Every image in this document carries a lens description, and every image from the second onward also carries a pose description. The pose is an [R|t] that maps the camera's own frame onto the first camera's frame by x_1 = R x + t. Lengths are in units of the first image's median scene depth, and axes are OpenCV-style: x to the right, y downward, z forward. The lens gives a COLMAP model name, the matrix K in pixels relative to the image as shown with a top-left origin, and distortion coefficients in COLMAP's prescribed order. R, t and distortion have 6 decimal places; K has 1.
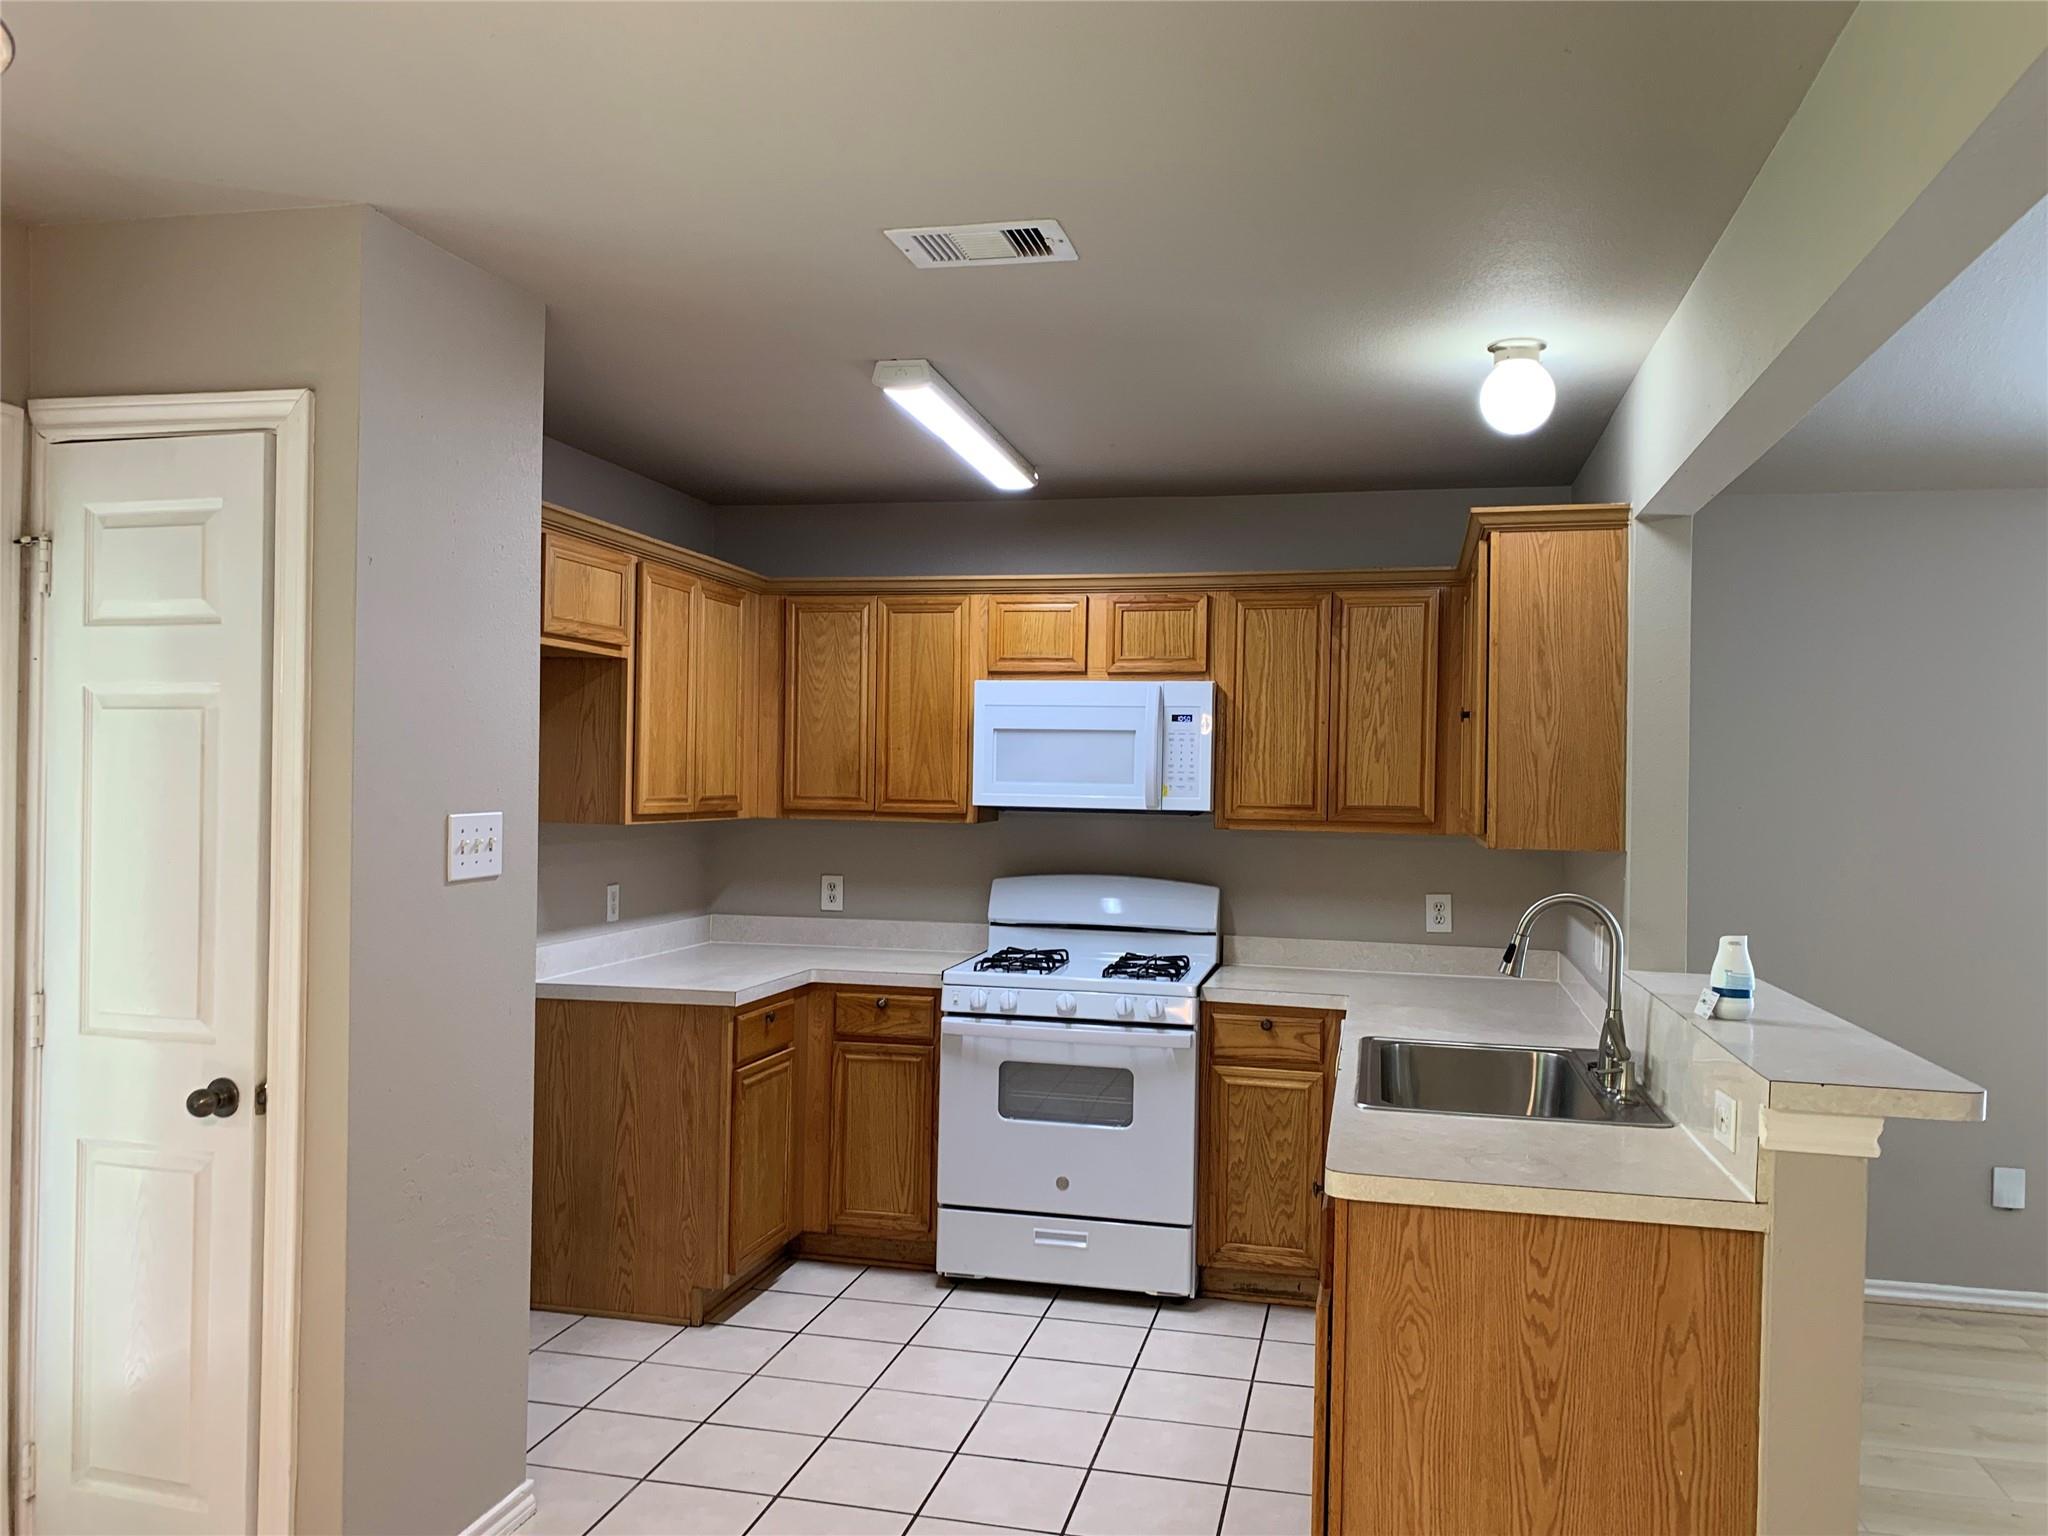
lens RADIAL K [[1540.8, 0, 1028.7], [0, 1540.8, 767.9], [0, 0, 1]] dist [0.001243, 0.005241]
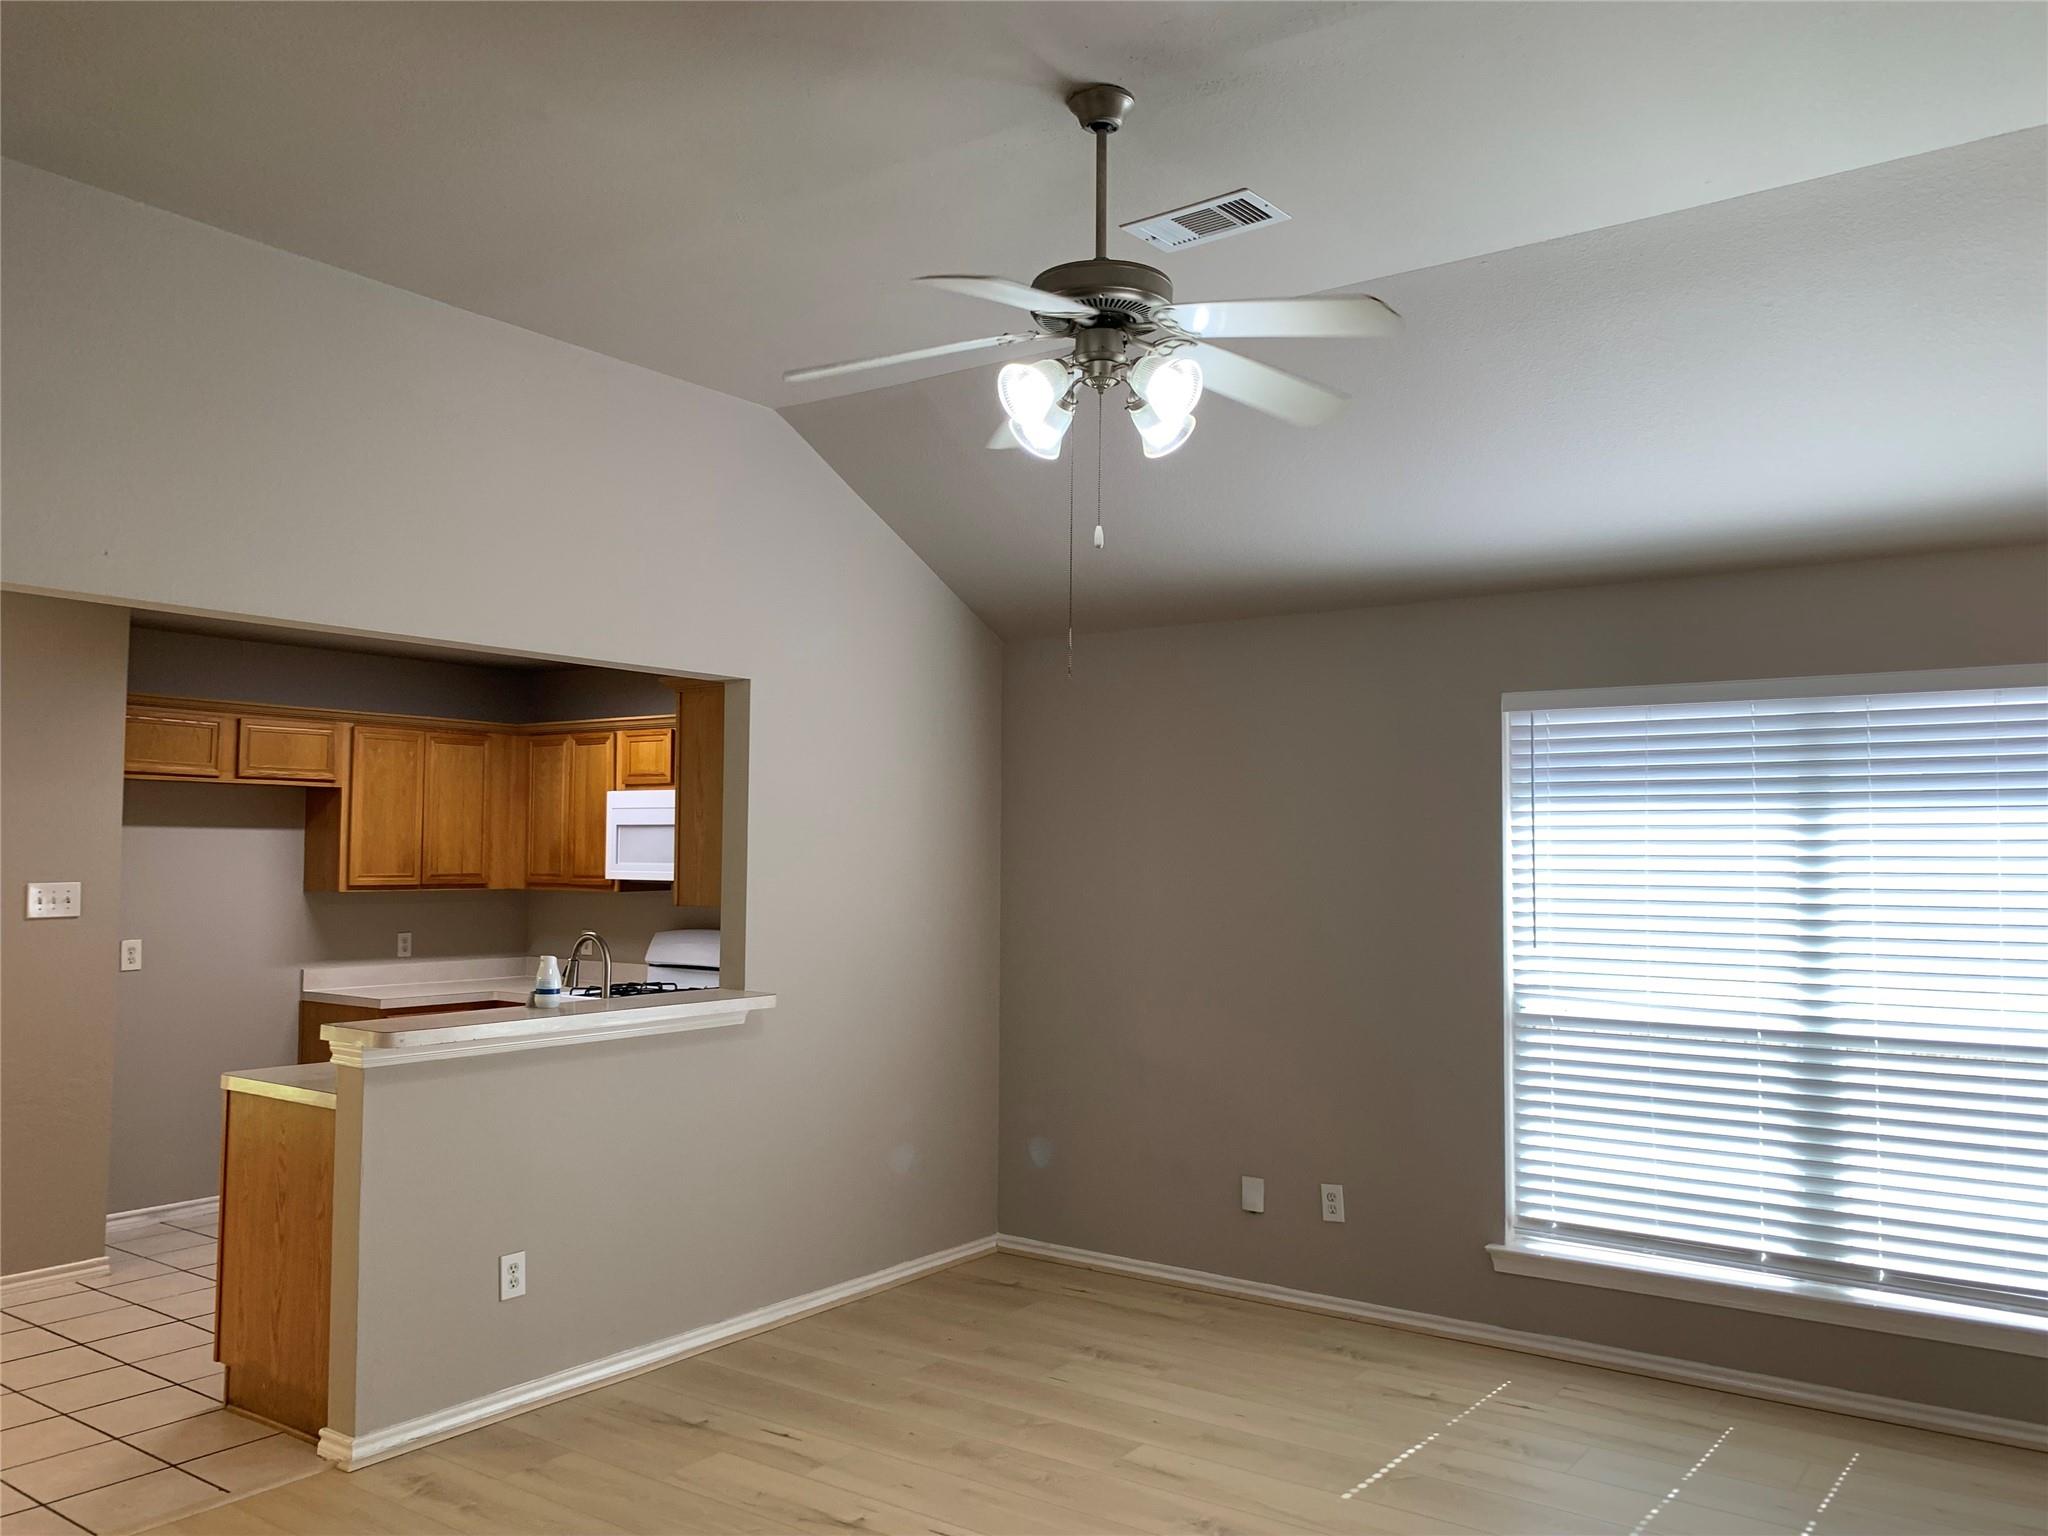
lens RADIAL K [[1540.8, 0, 1033.3], [0, 1540.8, 766.8], [0, 0, 1]] dist [0.001243, 0.005241]
pose [[0.920939, -0.034765, -0.388153, 0.924490], [0.014373, 0.998365, -0.055317, 0.005441], [0.389441, 0.045365, 0.919933, -0.171797]]
